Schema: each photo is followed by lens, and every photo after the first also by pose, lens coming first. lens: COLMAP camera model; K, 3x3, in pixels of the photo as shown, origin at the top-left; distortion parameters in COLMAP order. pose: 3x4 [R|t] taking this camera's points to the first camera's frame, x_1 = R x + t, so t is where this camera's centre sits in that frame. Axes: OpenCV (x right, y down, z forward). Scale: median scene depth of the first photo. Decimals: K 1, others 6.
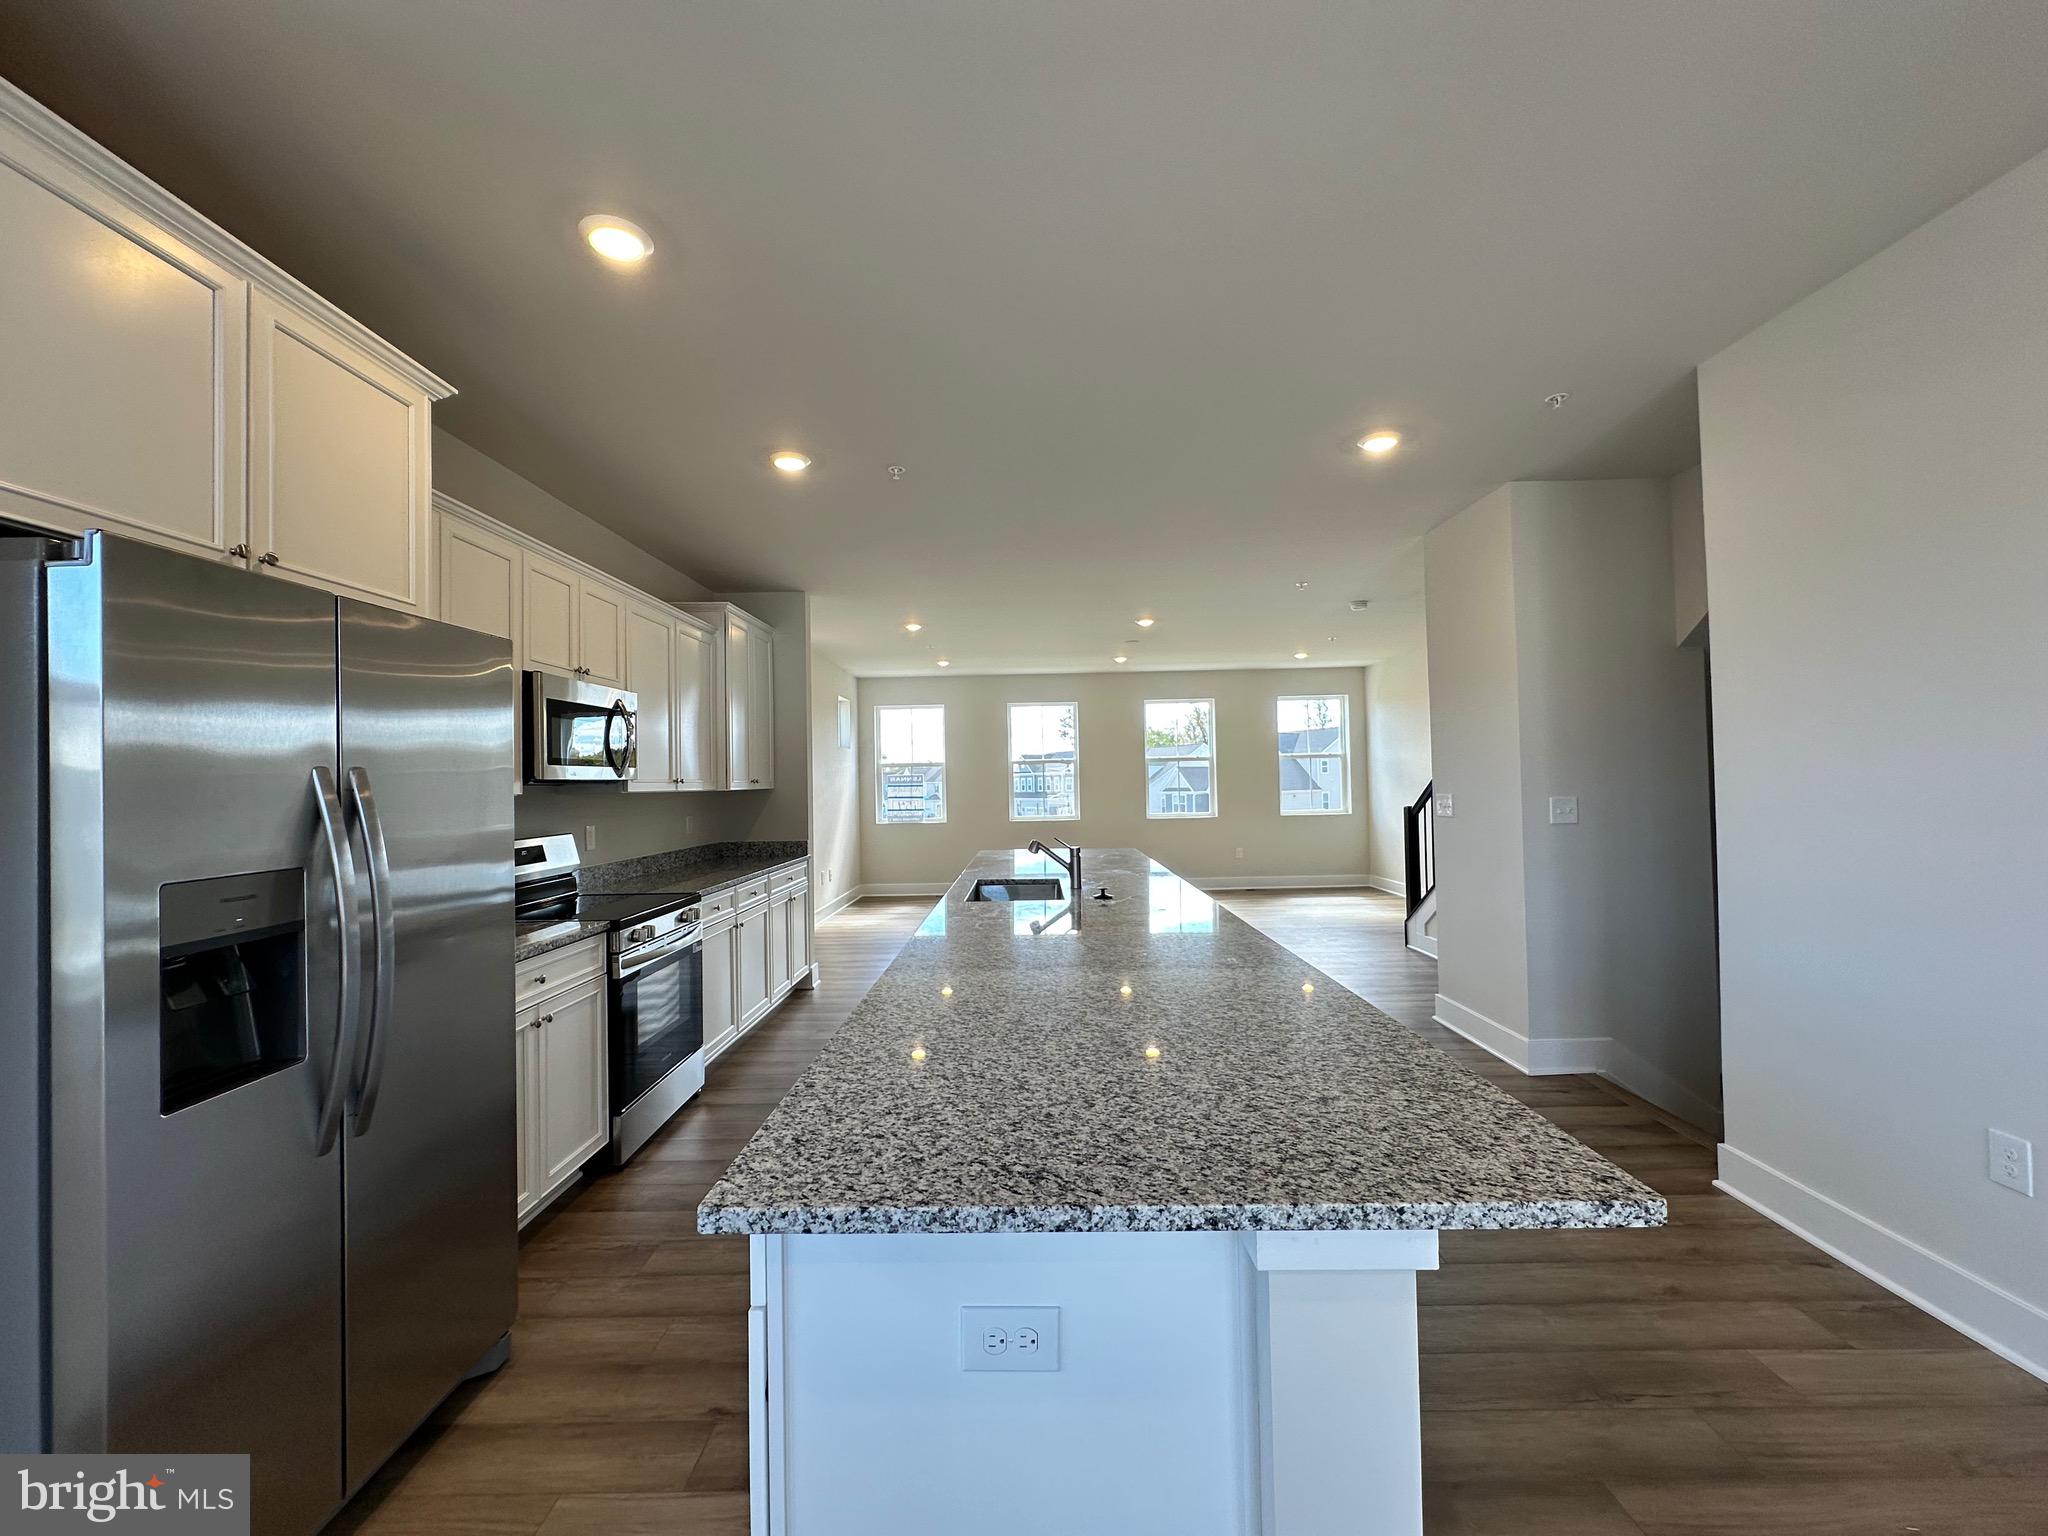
lens RADIAL K [[818.3, 0, 1024.5], [0, 818.3, 766.6], [0, 0, 1]] dist [-0.001428, 0.000325]
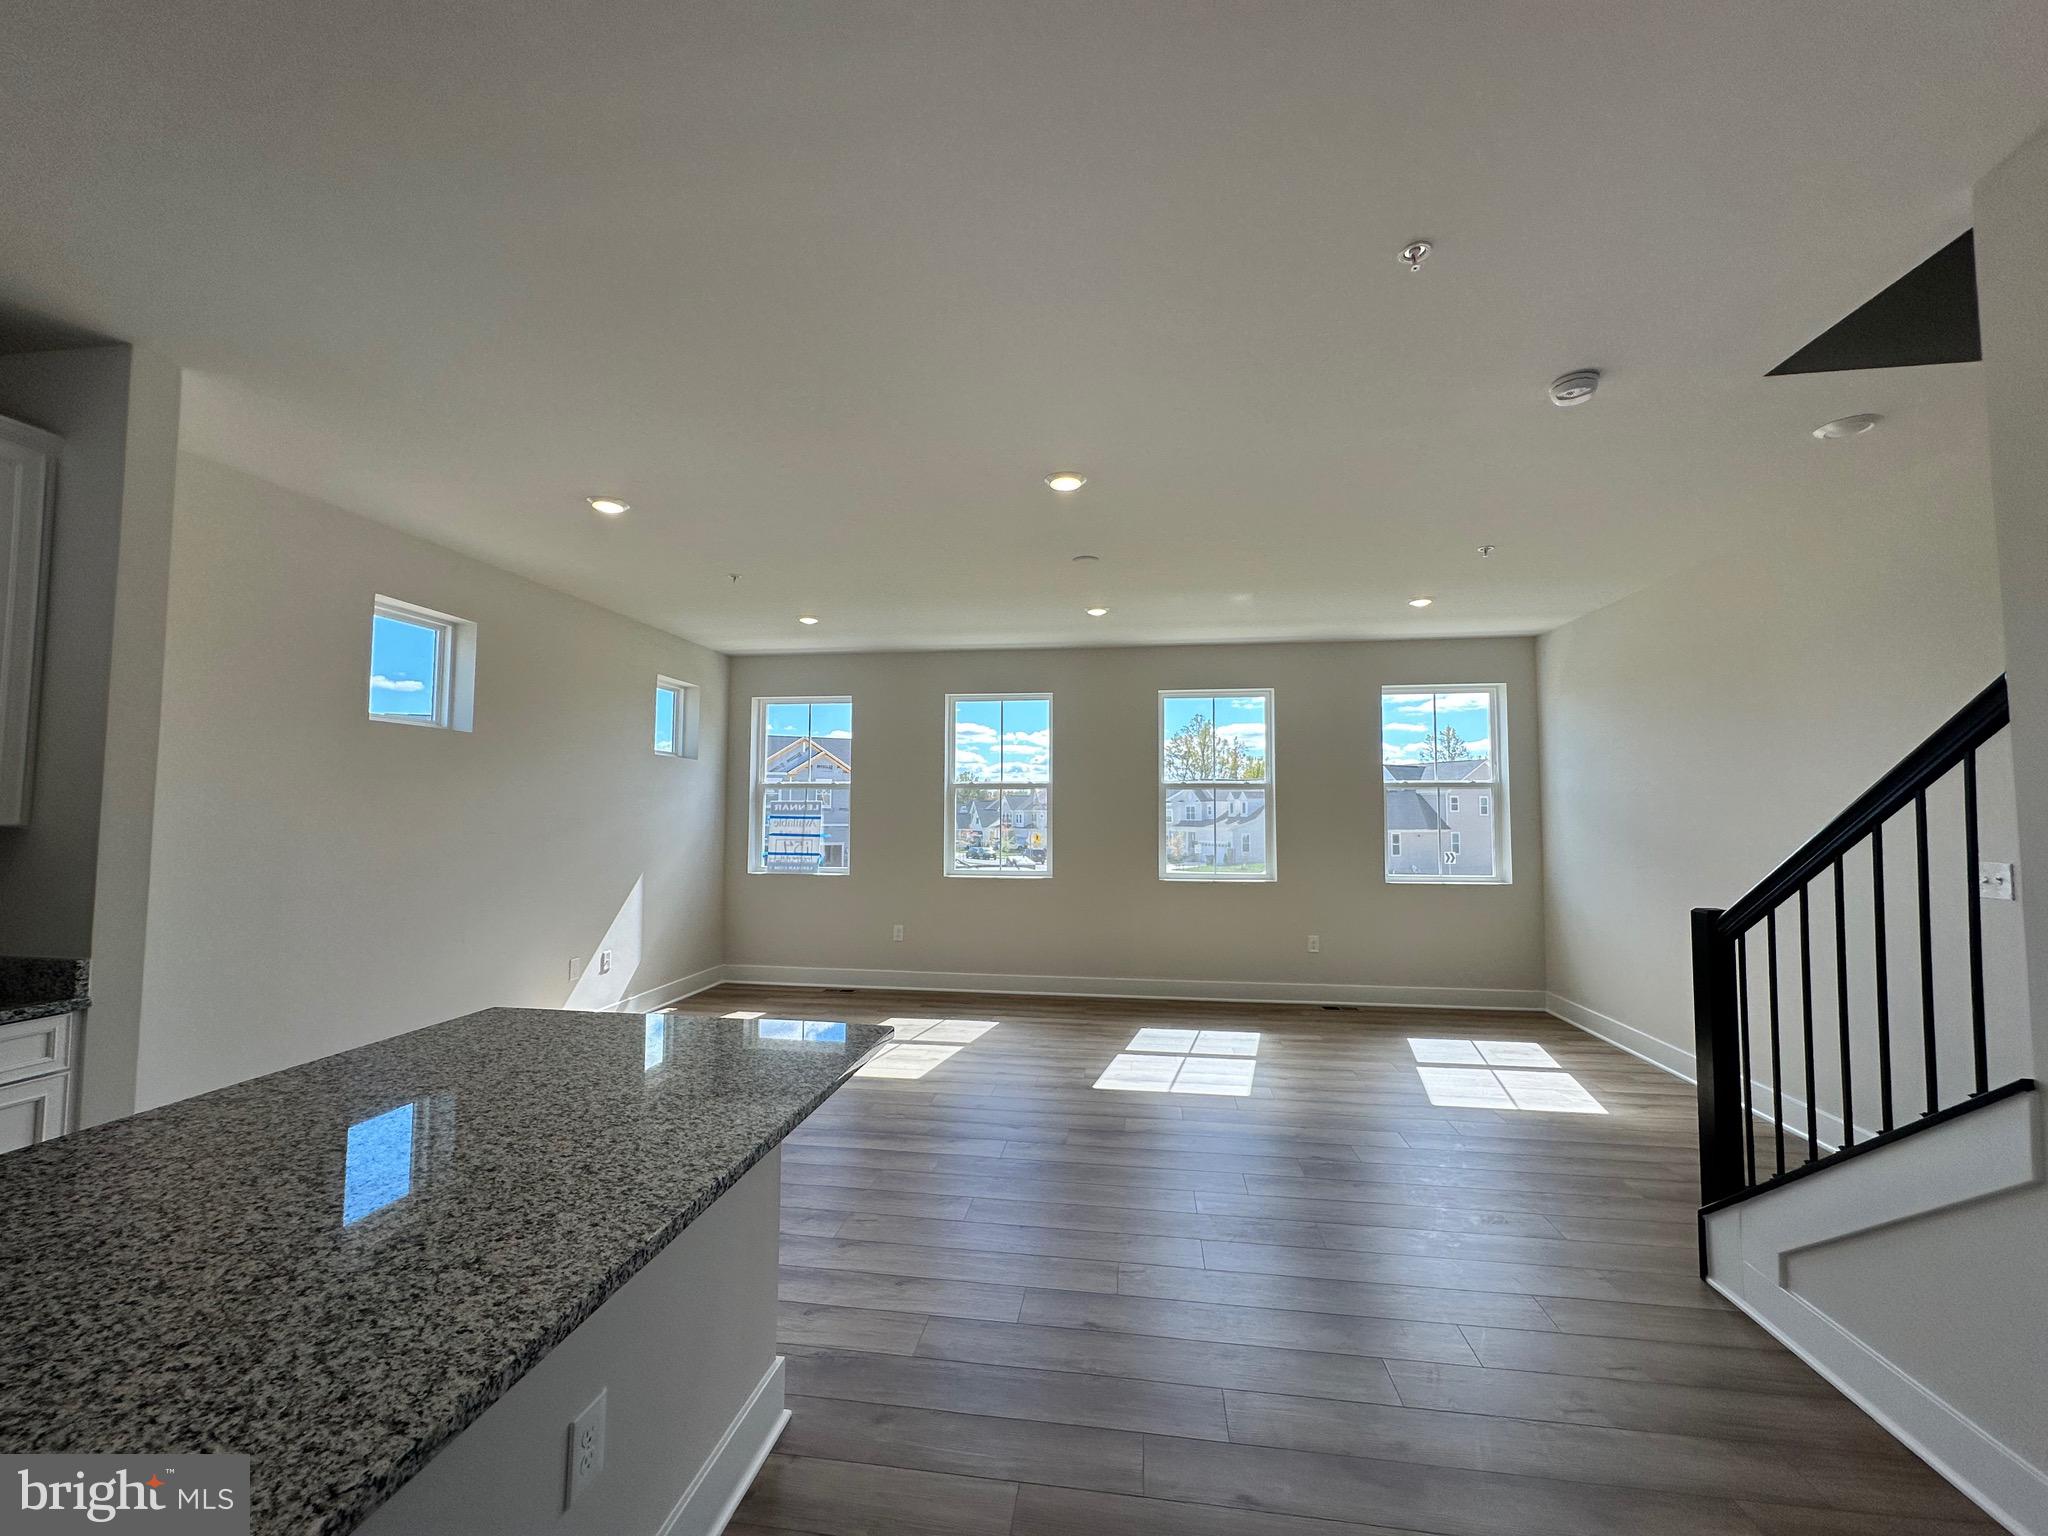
lens RADIAL K [[814.0, 0, 1025.7], [0, 814.0, 769.5], [0, 0, 1]] dist [-0.000747, 0.000358]
pose [[0.991054, 0.016510, -0.132433, 0.231011], [-0.020797, 0.999301, -0.031052, 0.002148], [0.131828, 0.033529, 0.990705, 0.665758]]
